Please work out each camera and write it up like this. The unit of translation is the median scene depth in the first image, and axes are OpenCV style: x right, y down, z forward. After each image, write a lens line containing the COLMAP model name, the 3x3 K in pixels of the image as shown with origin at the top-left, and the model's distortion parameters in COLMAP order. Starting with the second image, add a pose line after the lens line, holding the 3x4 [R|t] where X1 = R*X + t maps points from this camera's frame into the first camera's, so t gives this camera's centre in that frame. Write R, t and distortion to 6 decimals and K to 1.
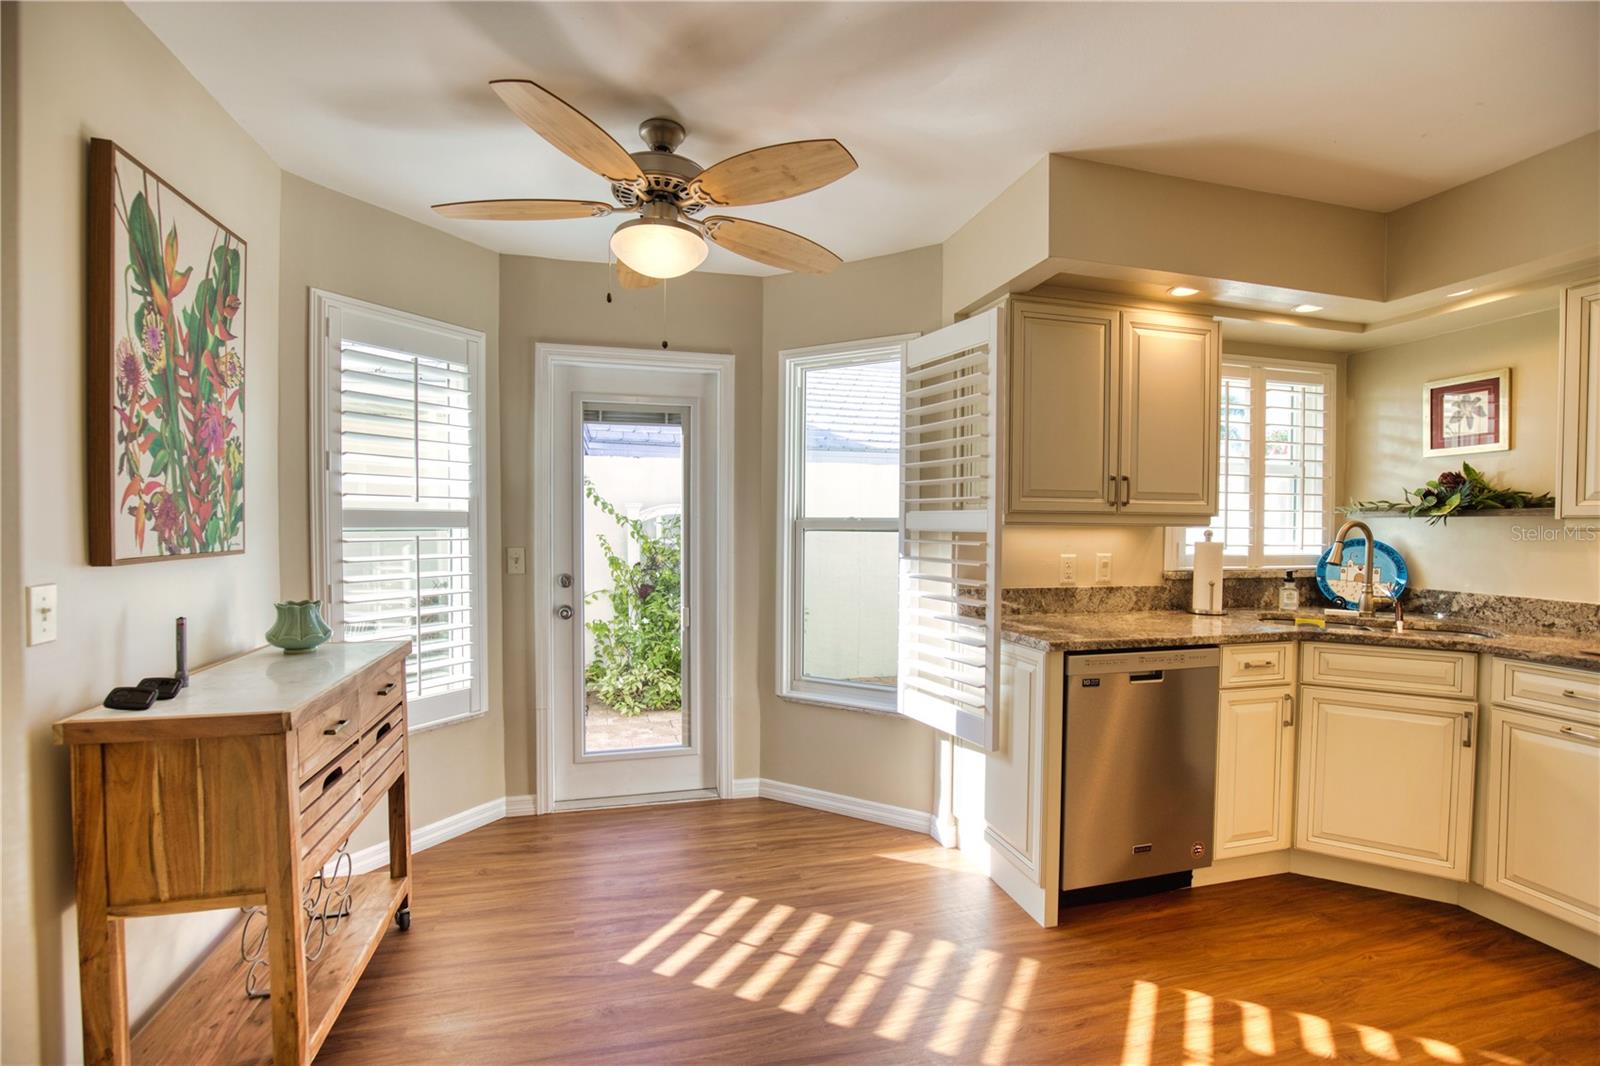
lens RADIAL K [[734.4, 0, 802.8], [0, 734.4, 538.2], [0, 0, 1]] dist [-0.033083, 0.005796]
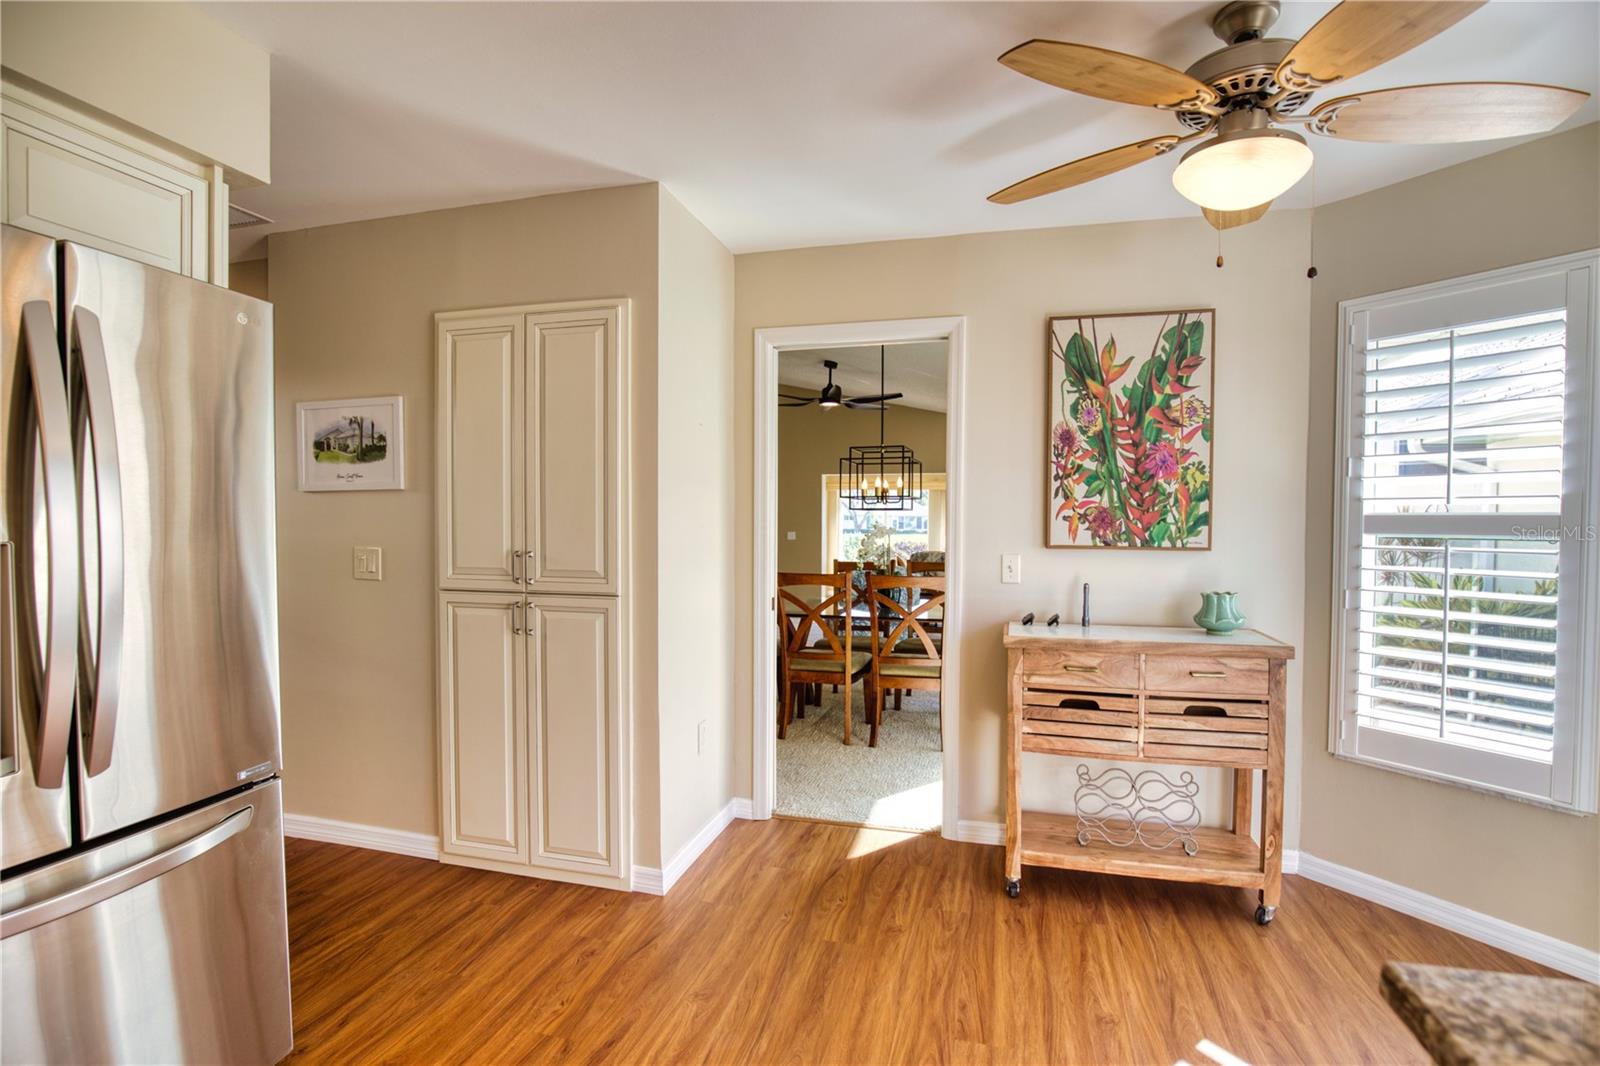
lens RADIAL K [[793.5, 0, 800.9], [0, 793.5, 540.8], [0, 0, 1]] dist [-0.031248, 0.001528]
pose [[-0.499593, 0.011210, -0.866188, 0.455066], [-0.030041, 0.999091, 0.030256, -0.009692], [0.865739, 0.041137, -0.498802, 0.601974]]
